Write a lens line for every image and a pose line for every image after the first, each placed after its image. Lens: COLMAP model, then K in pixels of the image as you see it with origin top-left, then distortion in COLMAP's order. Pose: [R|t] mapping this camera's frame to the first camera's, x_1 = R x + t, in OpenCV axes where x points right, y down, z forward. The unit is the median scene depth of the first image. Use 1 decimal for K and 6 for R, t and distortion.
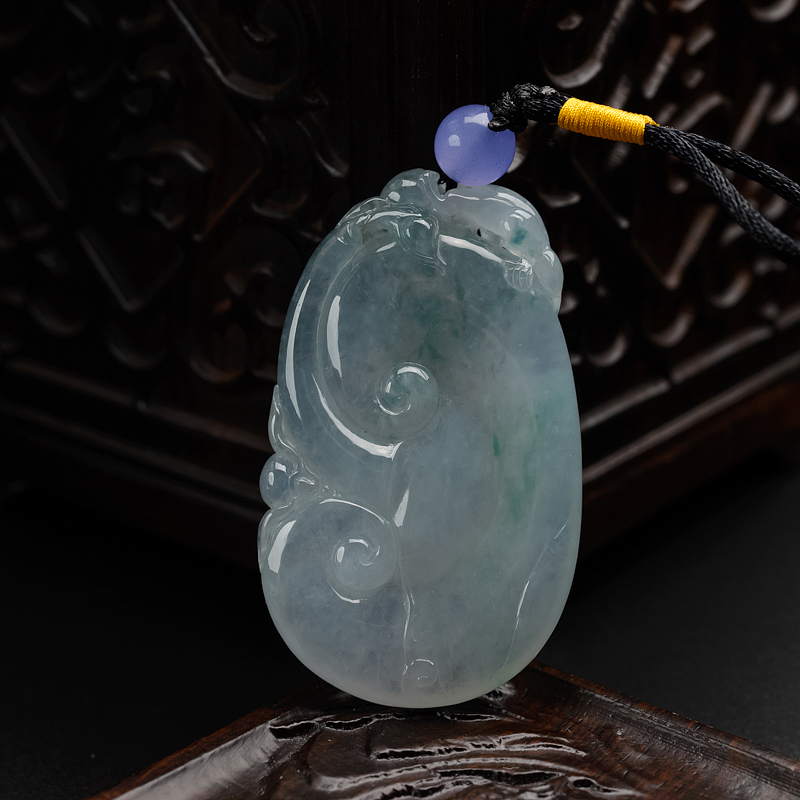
lens RADIAL K [[2218.5, 0, 423.9], [0, 2218.5, 357.9], [0, 0, 1]] dist [0.023044, 0.000000]
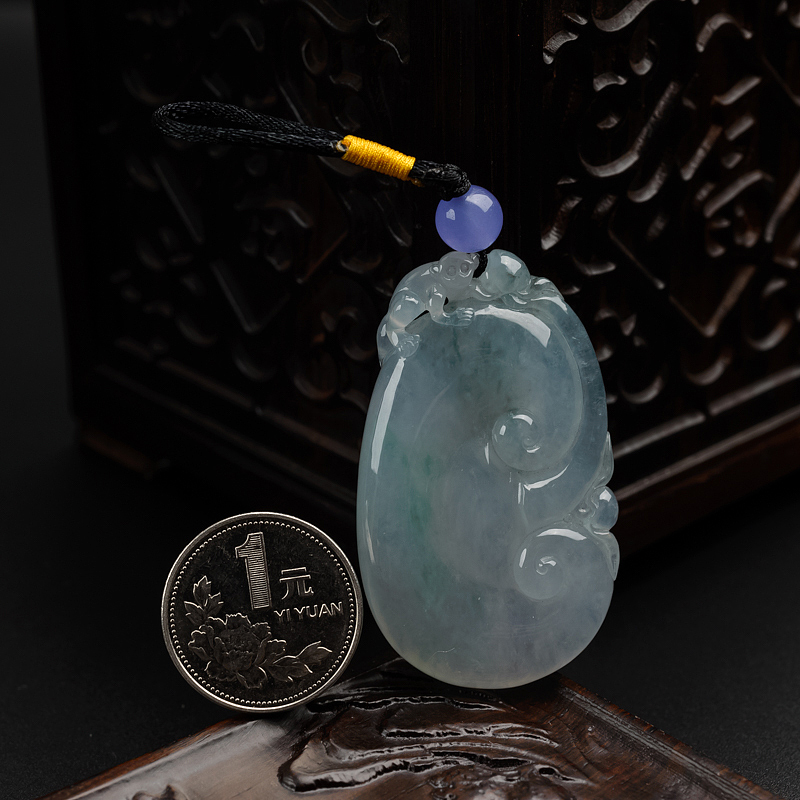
lens RADIAL K [[2218.5, 0, 447.8], [0, 2218.5, 341.7], [0, 0, 1]] dist [0.023044, 0.000000]
pose [[0.987643, 0.058226, -0.145502, 0.153682], [-0.048520, 0.996409, 0.069395, -0.108401], [0.149020, -0.061478, 0.986921, -0.176977]]
